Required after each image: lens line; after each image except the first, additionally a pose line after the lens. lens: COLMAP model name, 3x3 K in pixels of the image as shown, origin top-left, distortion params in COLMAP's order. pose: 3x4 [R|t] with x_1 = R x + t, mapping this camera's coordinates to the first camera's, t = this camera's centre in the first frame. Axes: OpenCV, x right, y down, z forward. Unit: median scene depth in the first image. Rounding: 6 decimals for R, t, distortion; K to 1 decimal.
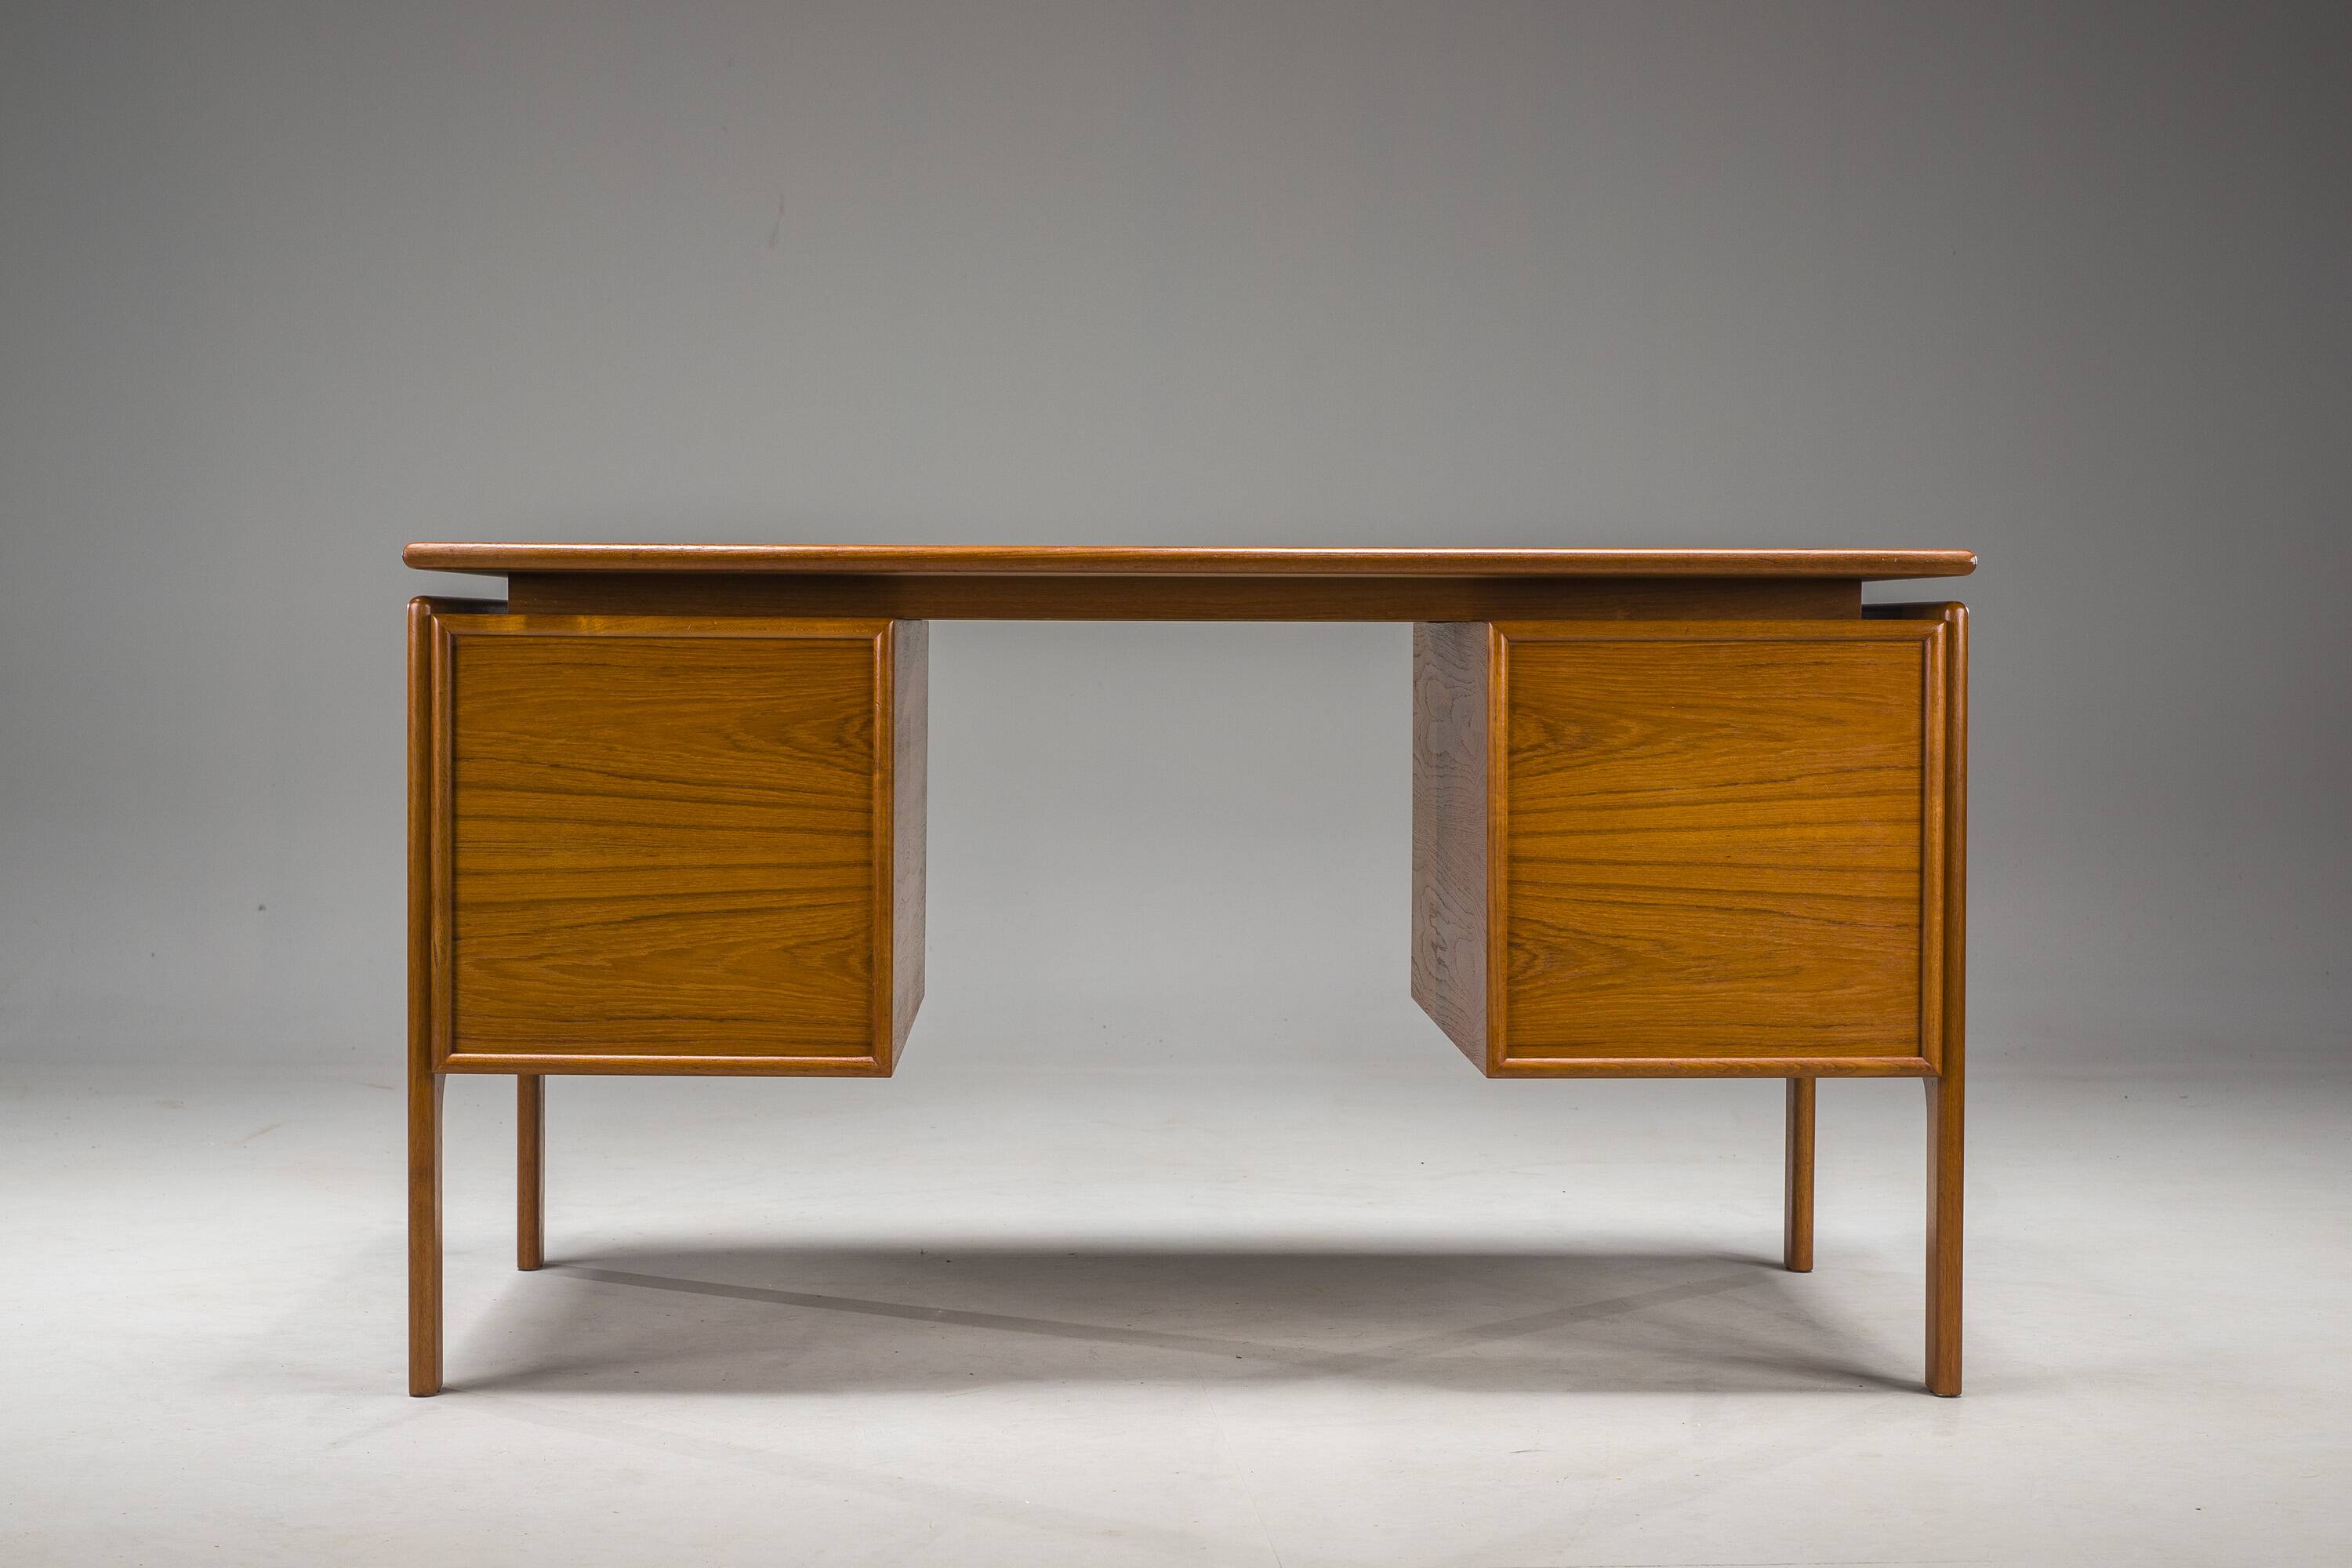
lens RADIAL K [[3344.6, 0, 1176.0], [0, 3344.6, 784.0], [0, 0, 1]] dist [0.004366, -0.012076]
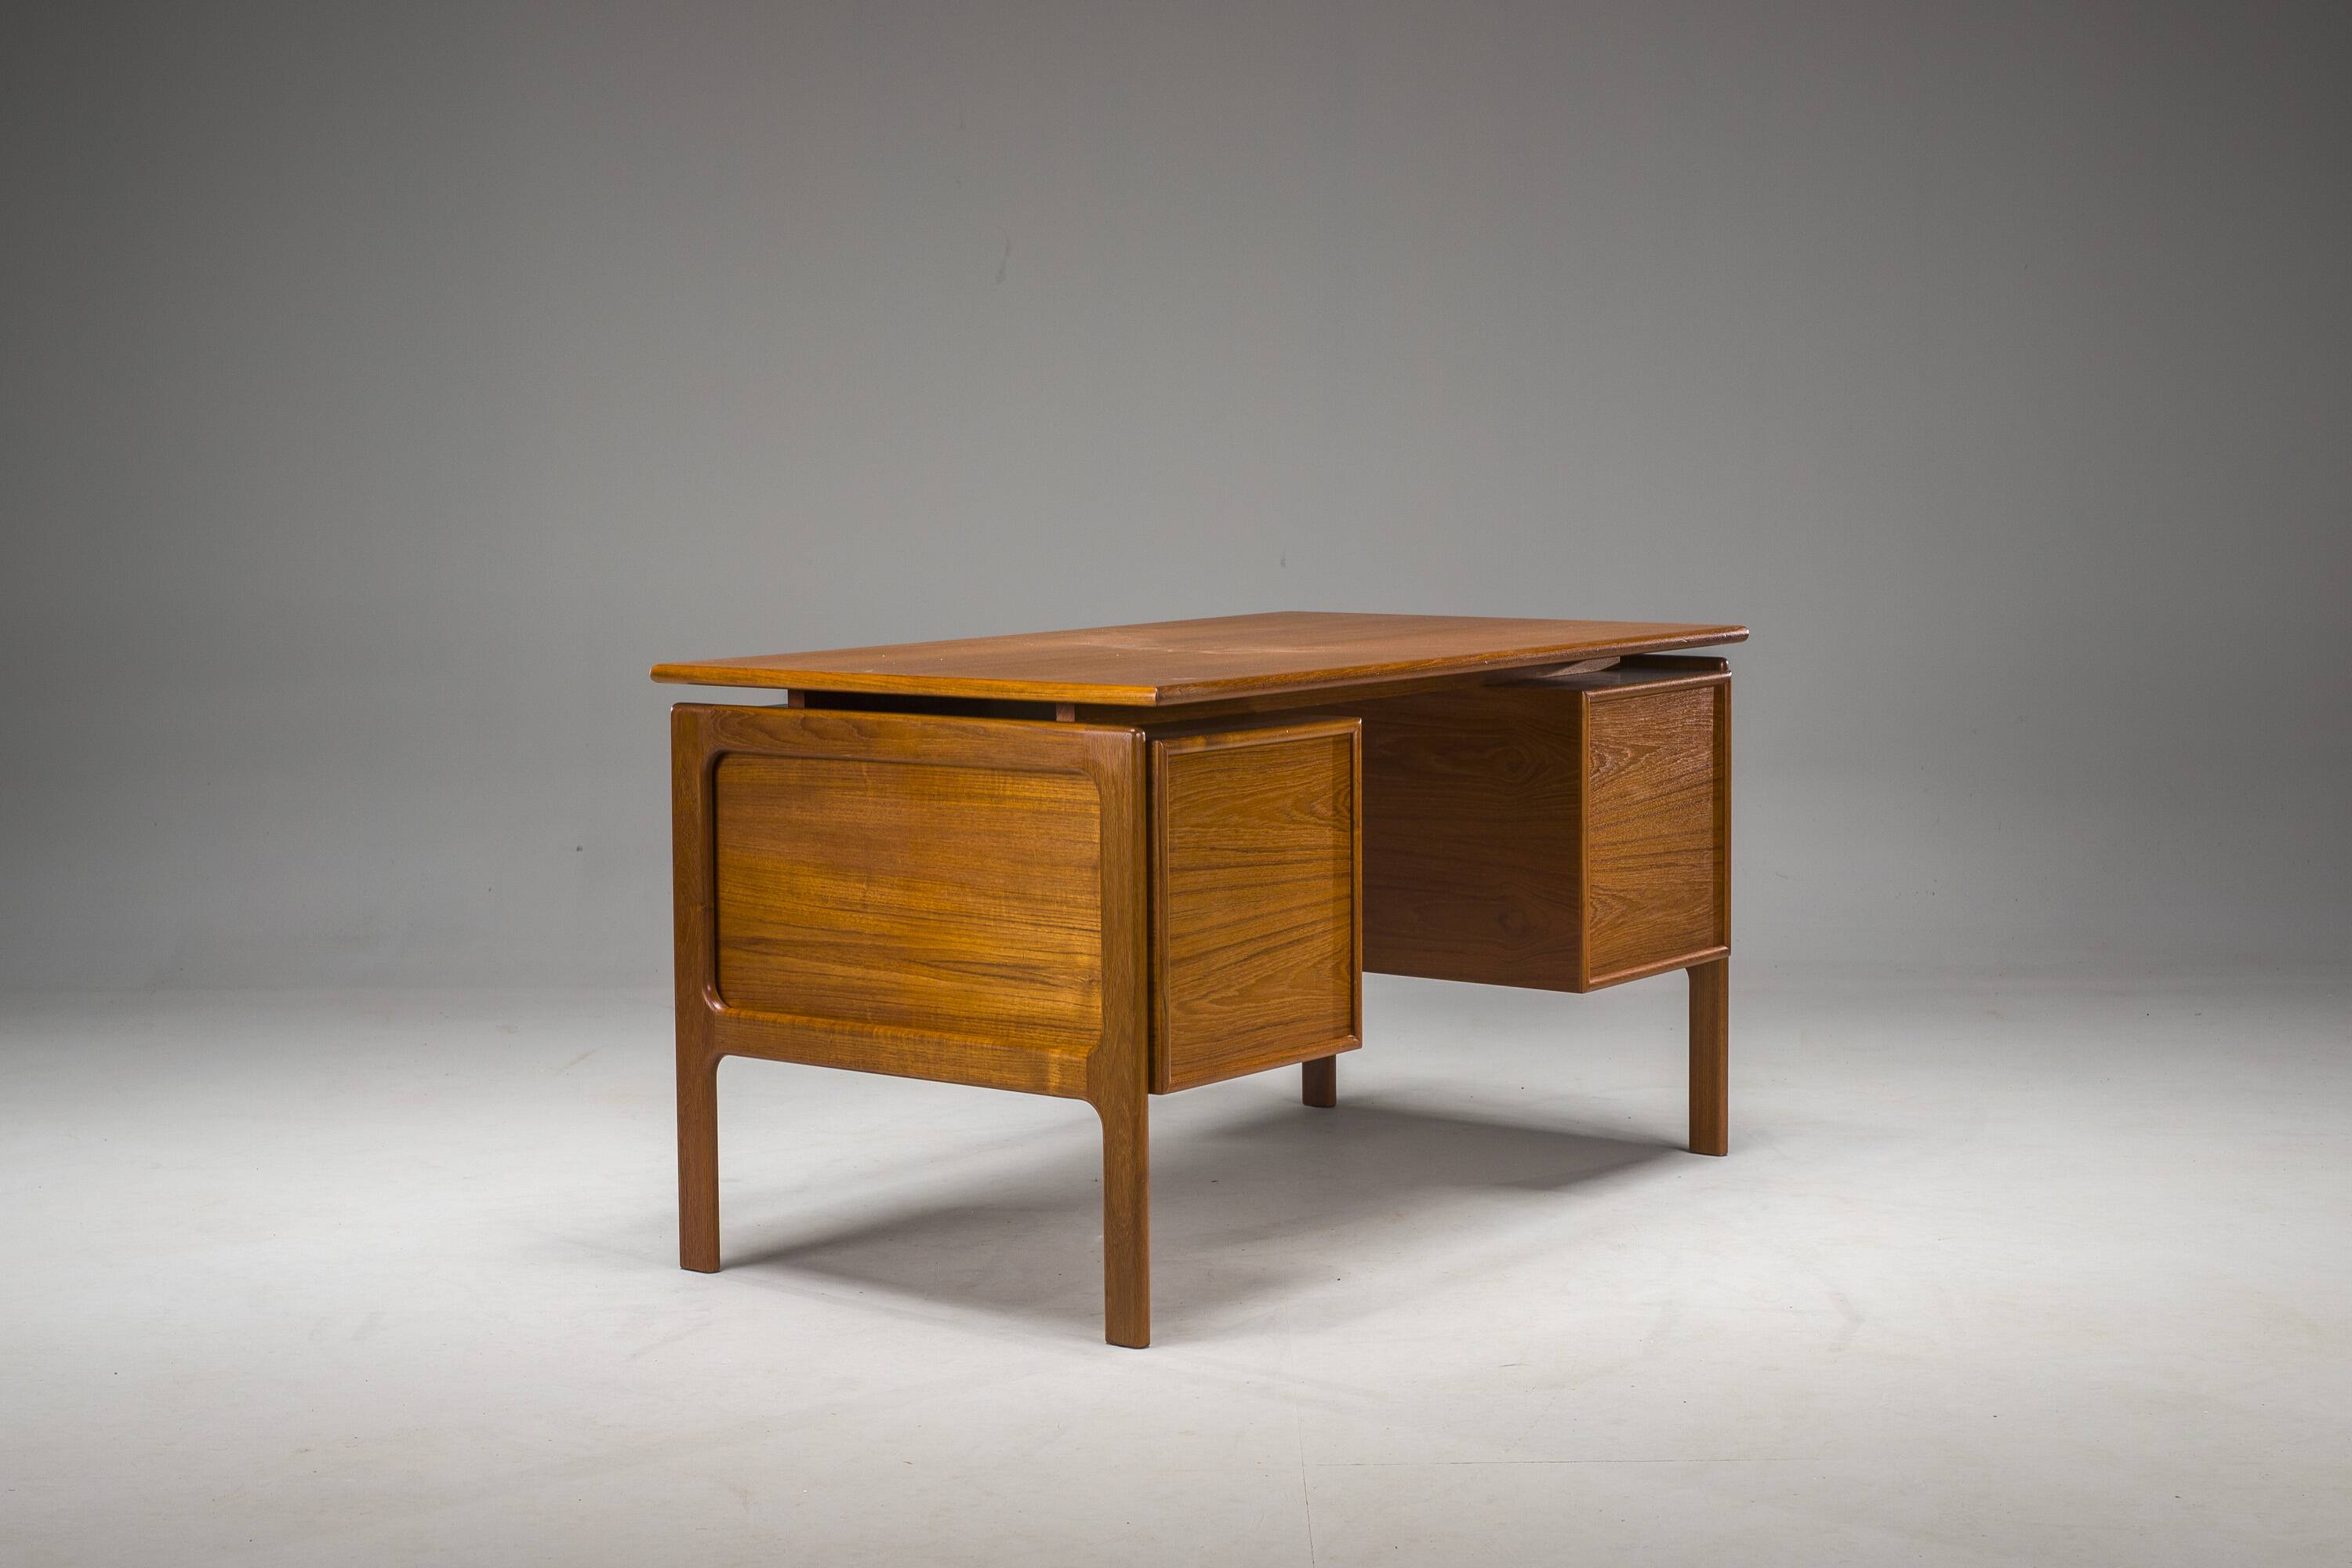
lens RADIAL K [[3344.6, 0, 1176.0], [0, 3344.6, 784.0], [0, 0, 1]] dist [0.004366, -0.012076]
pose [[0.664756, -0.085894, 0.742106, -1.162361], [0.057652, 0.996304, 0.063674, -0.114574], [-0.744833, 0.000456, 0.667251, 0.133994]]
